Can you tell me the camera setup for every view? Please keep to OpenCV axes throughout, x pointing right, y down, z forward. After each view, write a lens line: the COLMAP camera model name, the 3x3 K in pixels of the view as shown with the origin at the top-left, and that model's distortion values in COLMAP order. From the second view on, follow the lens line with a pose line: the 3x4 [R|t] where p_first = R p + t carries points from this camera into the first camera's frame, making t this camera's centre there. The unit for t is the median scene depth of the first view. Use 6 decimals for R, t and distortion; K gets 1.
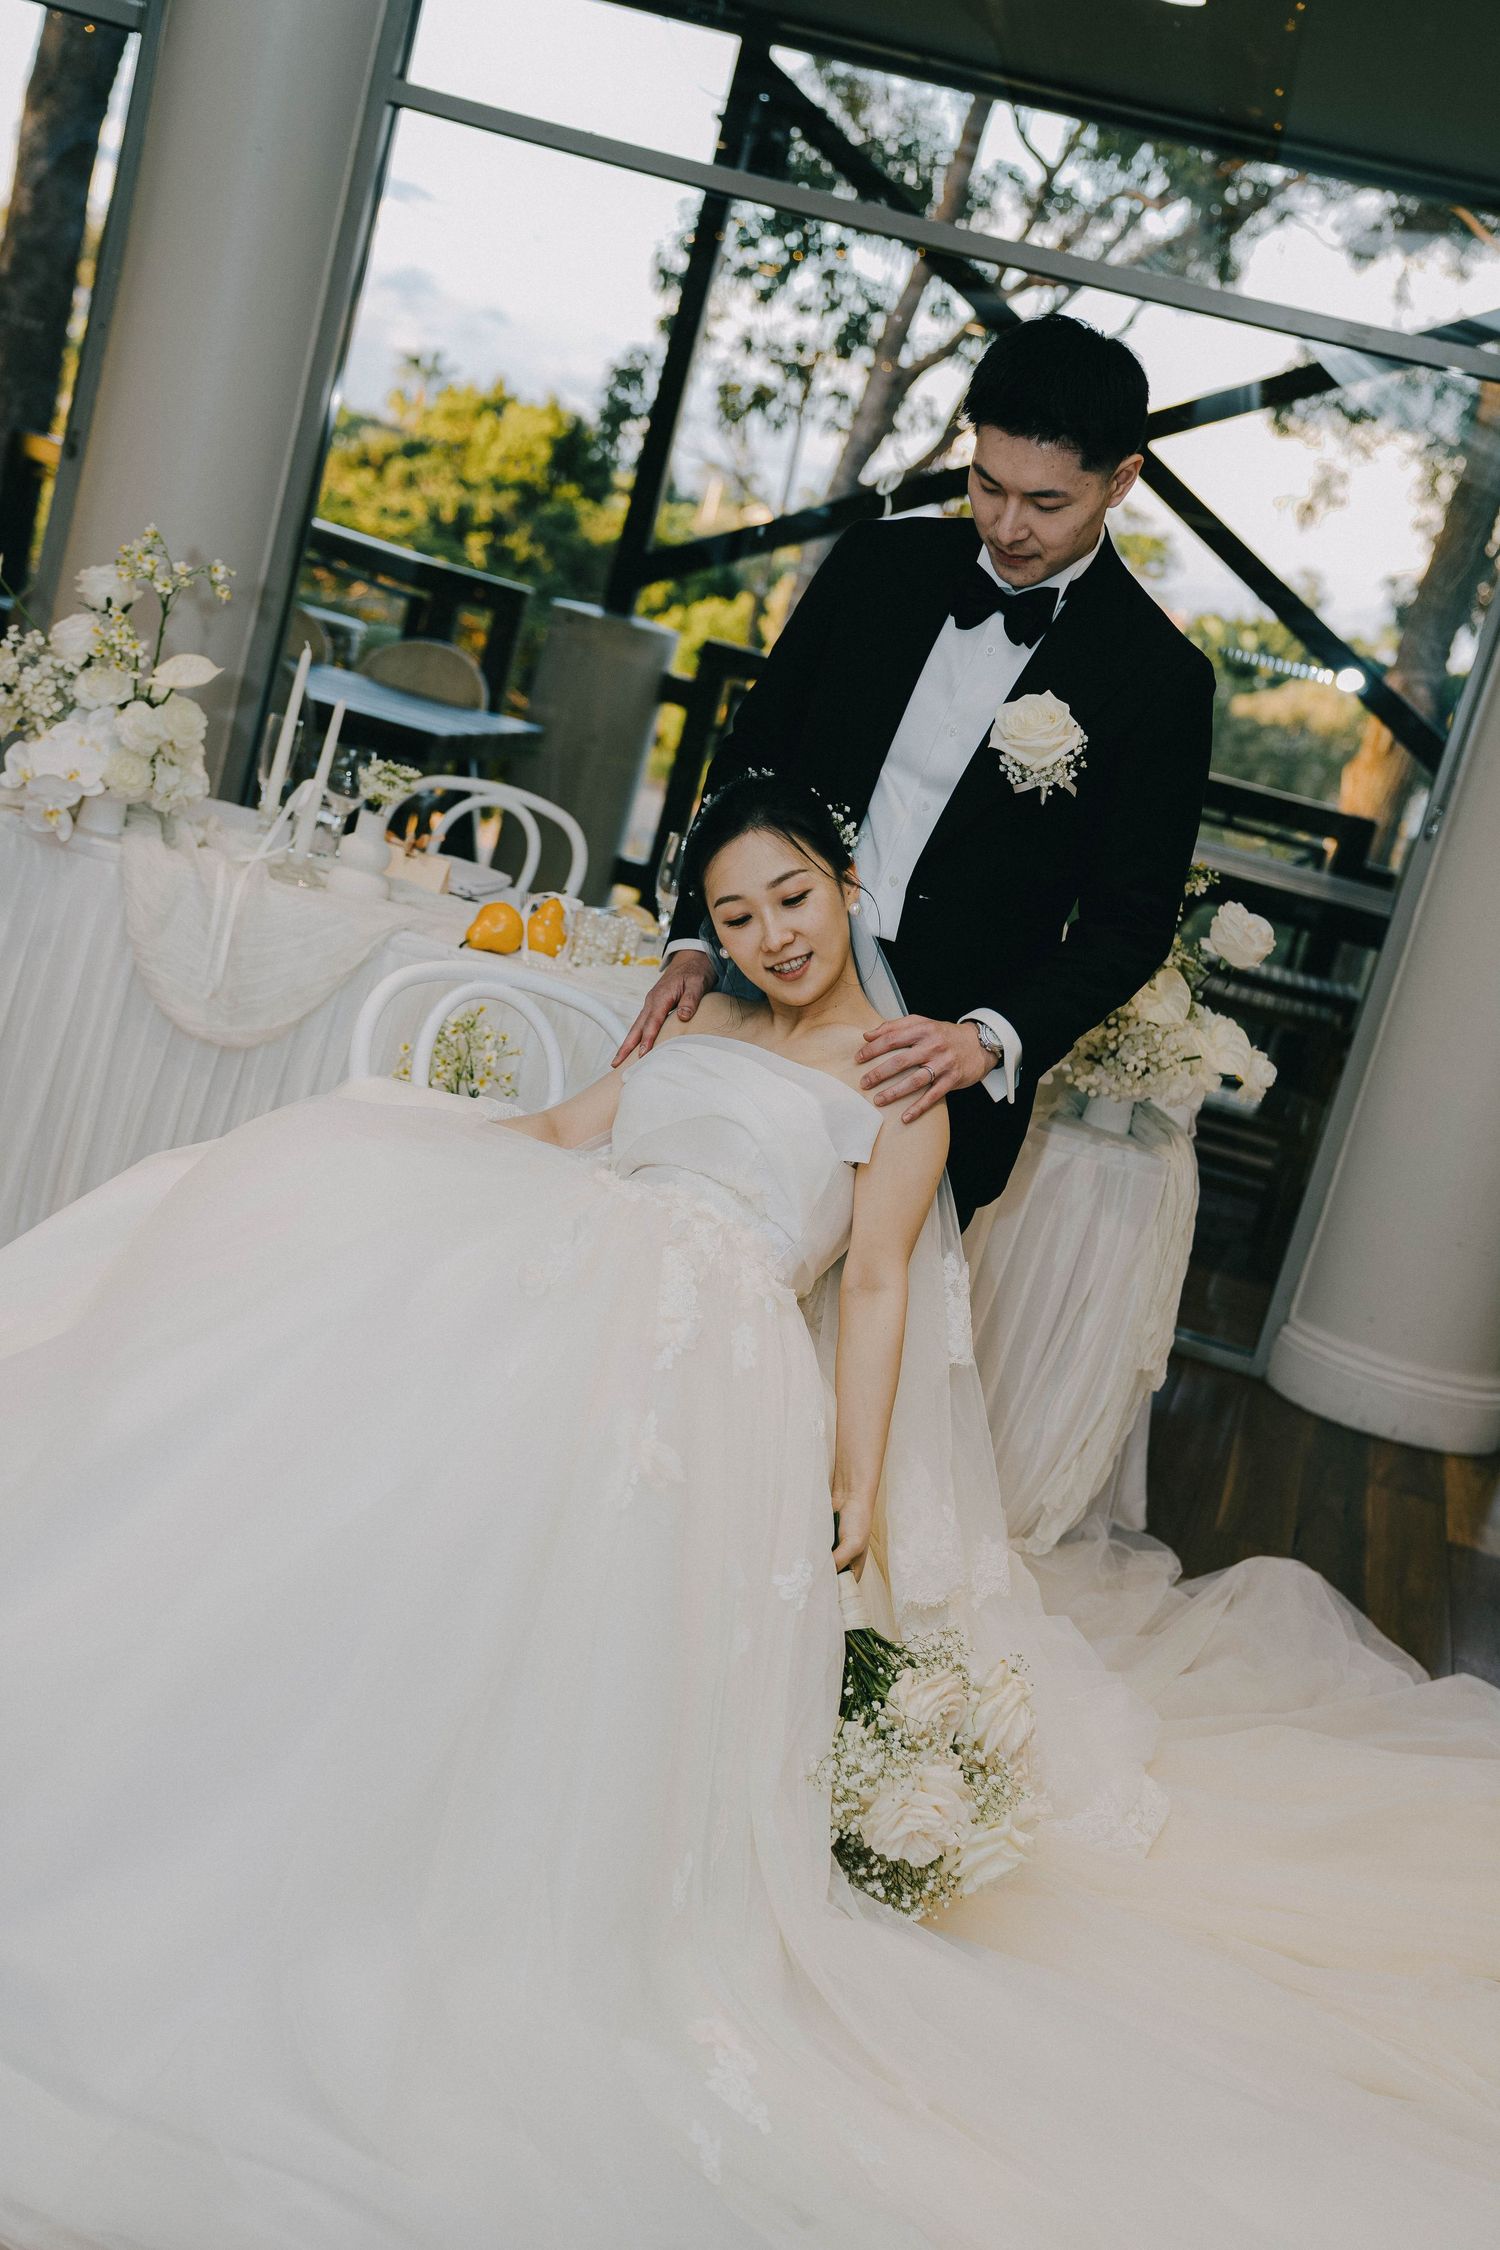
lens RADIAL K [[3052.7, 0, 750.0], [0, 3052.7, 1125.0], [0, 0, 1]] dist [0.210856, -0.018593]
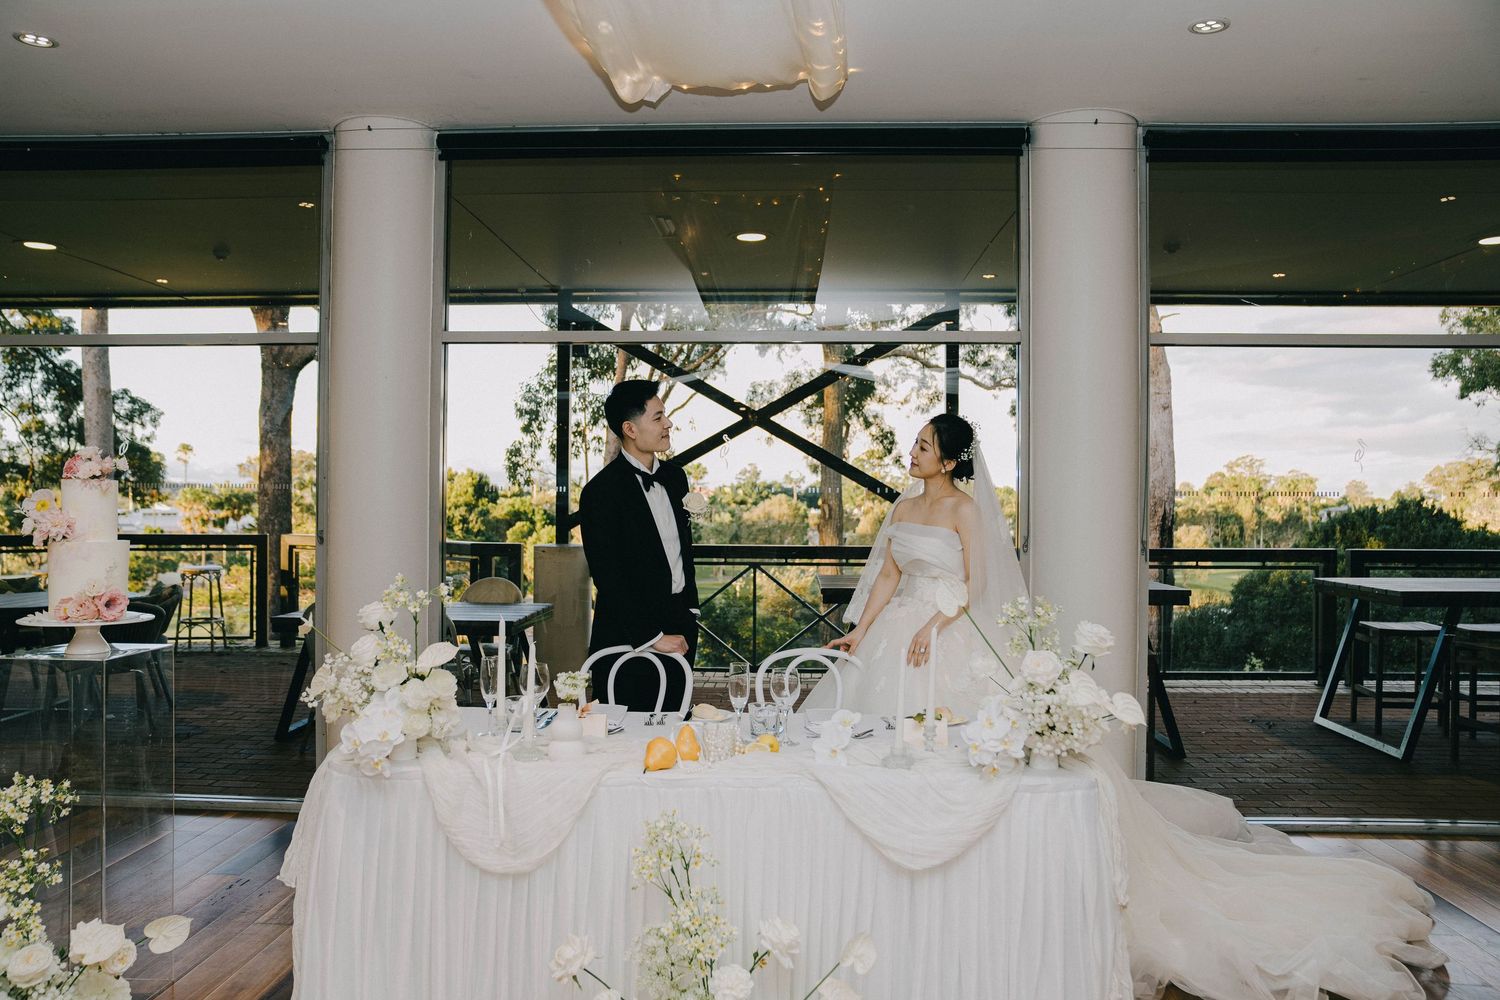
lens RADIAL K [[1164.2, 0, 750.0], [0, 1164.2, 500.0], [0, 0, 1]] dist [-0.044628, -0.000396]
pose [[0.955541, -0.249587, 0.156995, -0.099335], [0.272328, 0.951158, -0.145379, -0.088717], [-0.113043, 0.181670, 0.976841, 0.361264]]
